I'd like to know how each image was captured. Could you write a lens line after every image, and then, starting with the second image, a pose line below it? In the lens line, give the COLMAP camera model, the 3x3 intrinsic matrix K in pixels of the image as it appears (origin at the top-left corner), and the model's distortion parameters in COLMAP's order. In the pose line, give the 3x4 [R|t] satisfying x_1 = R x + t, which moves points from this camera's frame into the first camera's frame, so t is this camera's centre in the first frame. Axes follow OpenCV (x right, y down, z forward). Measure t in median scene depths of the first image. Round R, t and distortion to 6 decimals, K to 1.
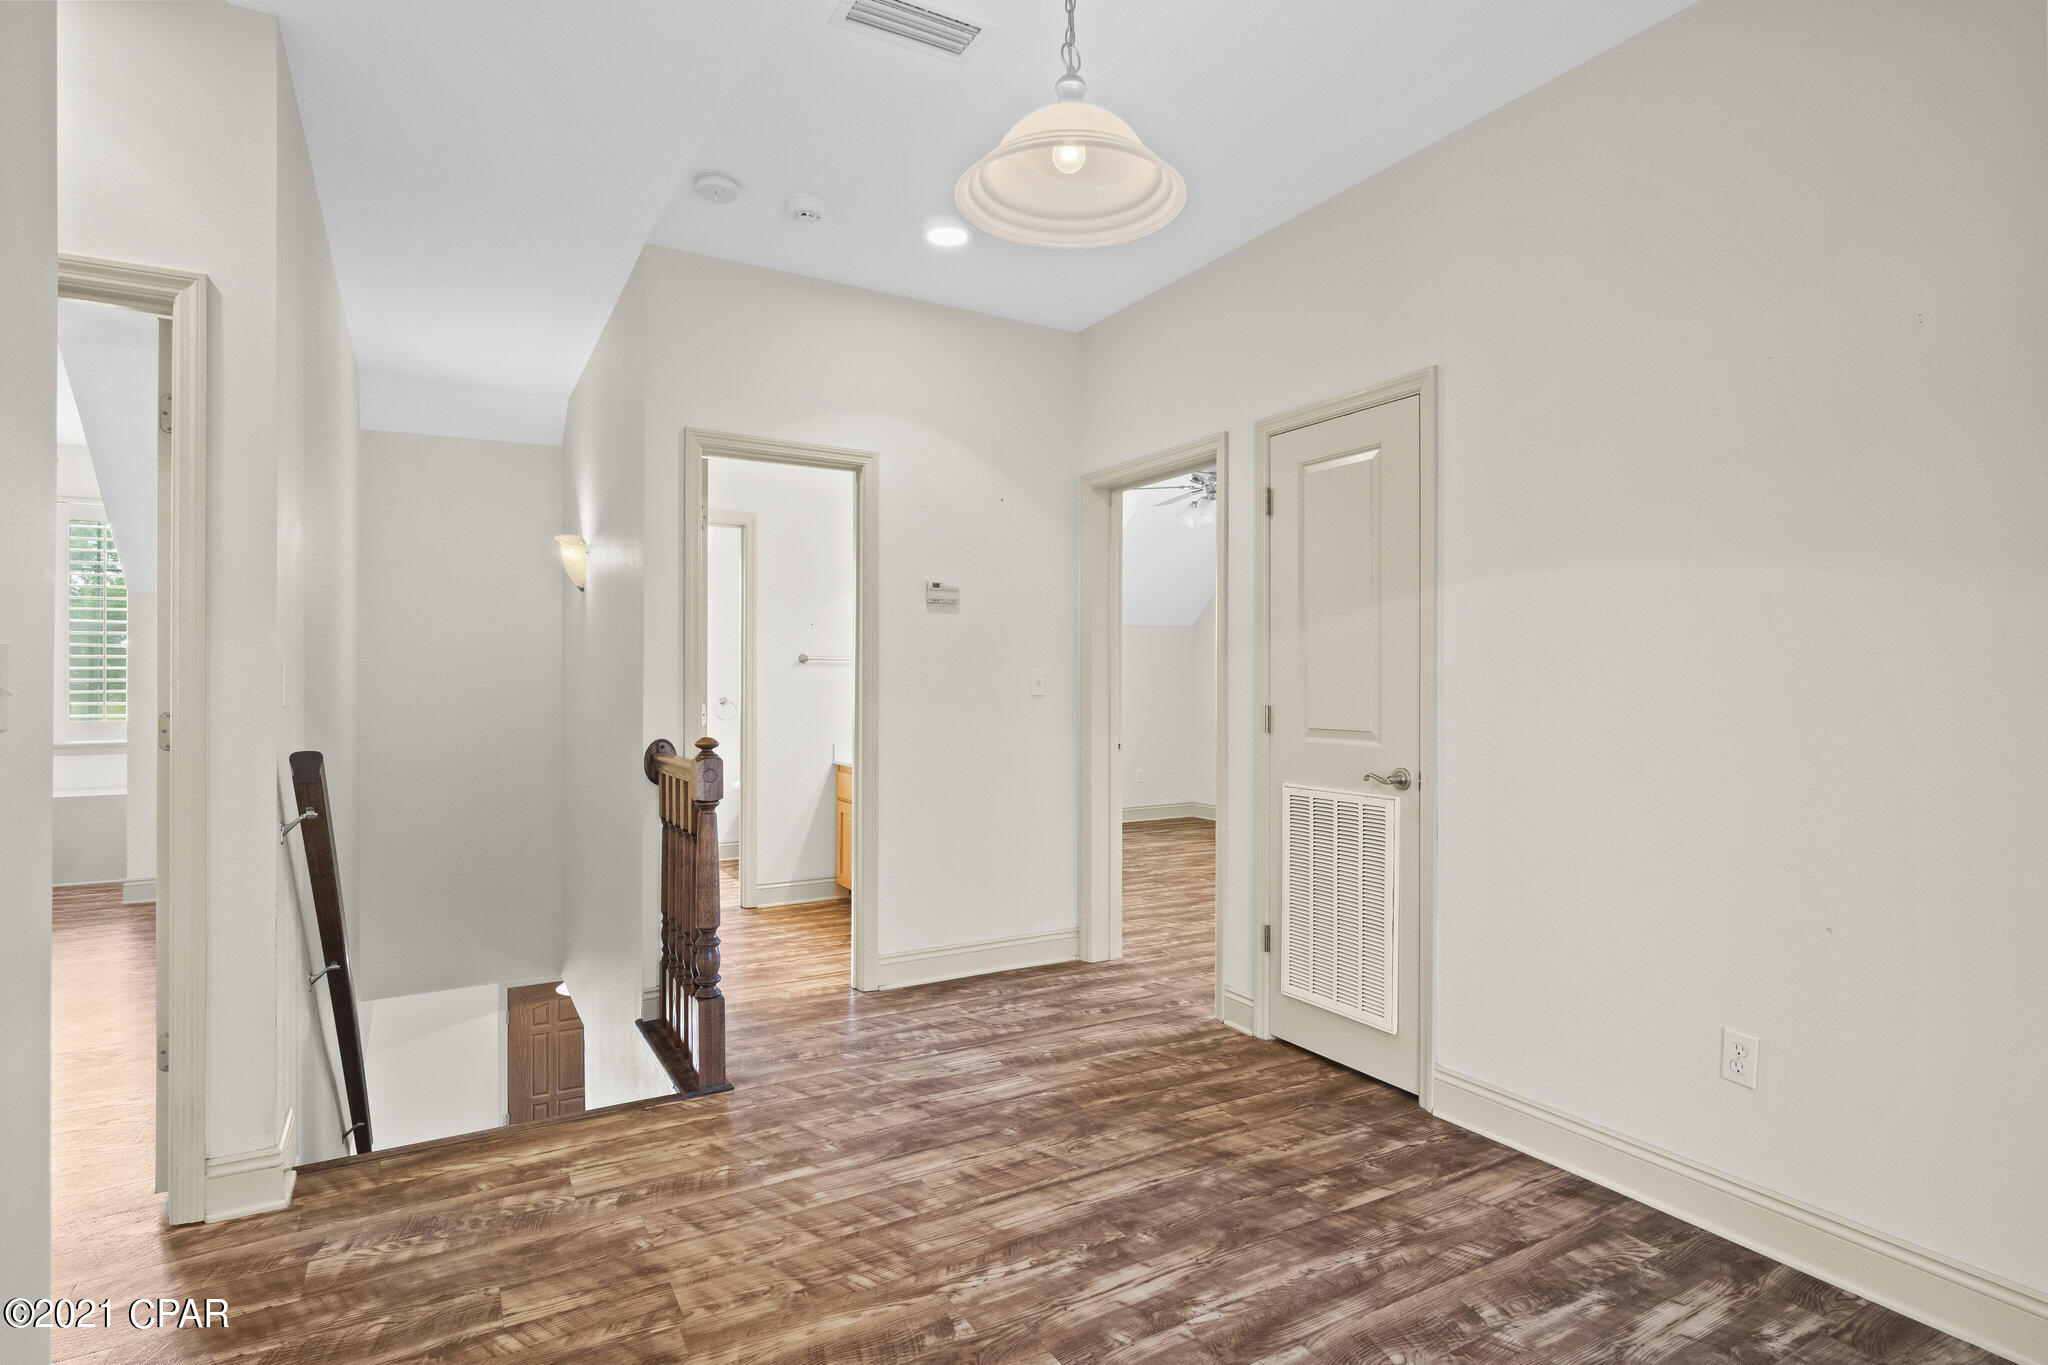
lens RADIAL K [[1039.4, 0, 1024.0], [0, 1039.4, 682.5], [0, 0, 1]] dist [-0.000137, 0.000013]
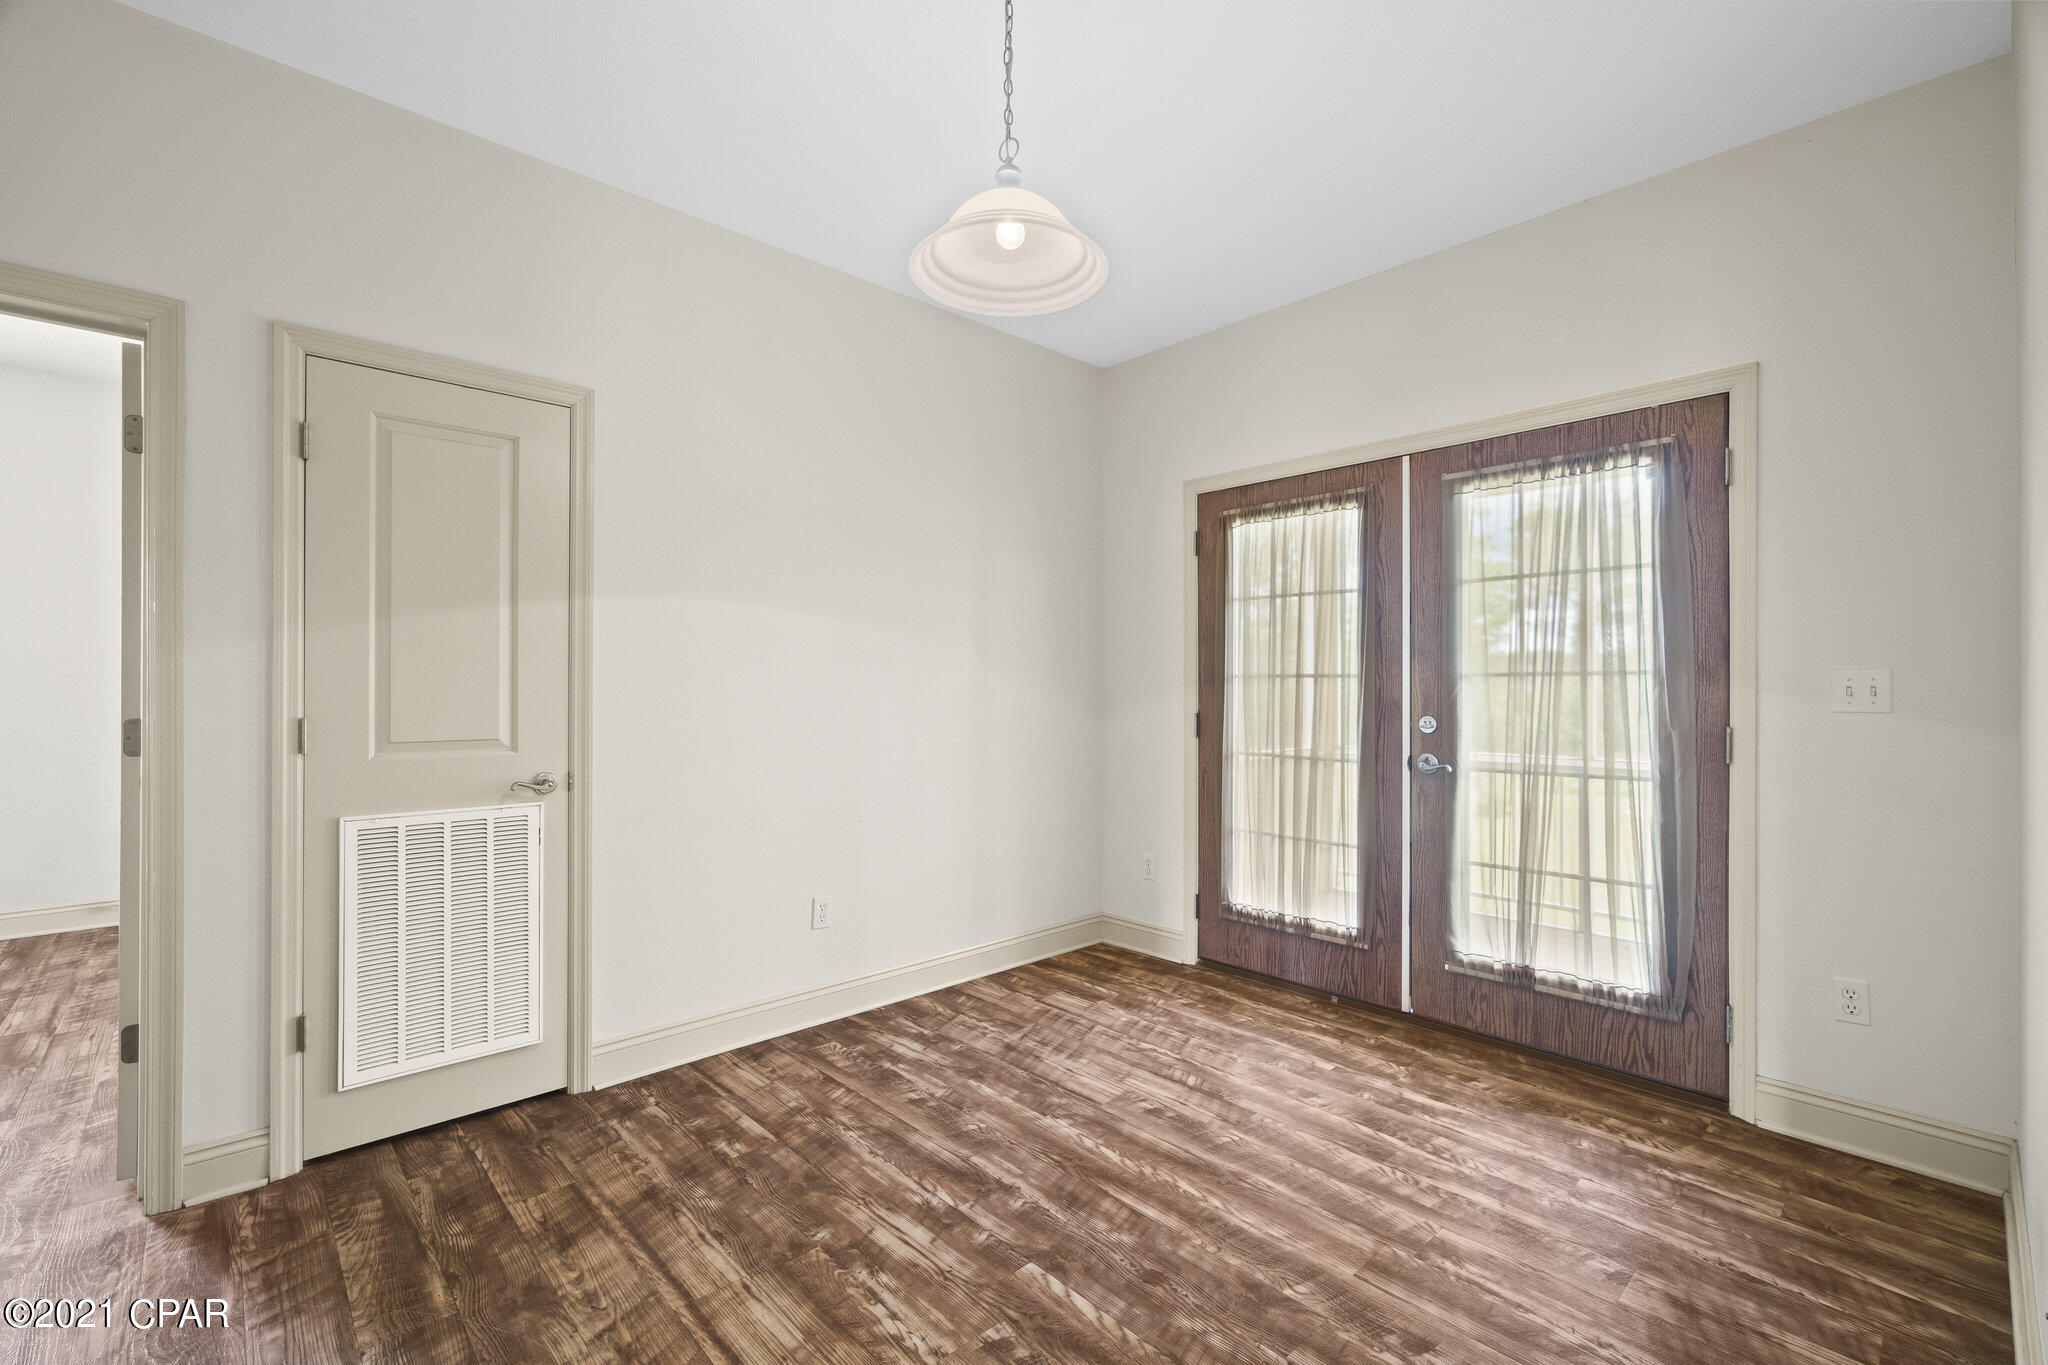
lens RADIAL K [[885.6, 0, 1031.7], [0, 885.6, 684.2], [0, 0, 1]] dist [-0.003744, 0.000081]
pose [[-0.227884, 0.002558, 0.973685, -0.695340], [-0.001757, 0.999994, -0.003038, 0.000575], [-0.973687, -0.002403, -0.227878, 0.903008]]
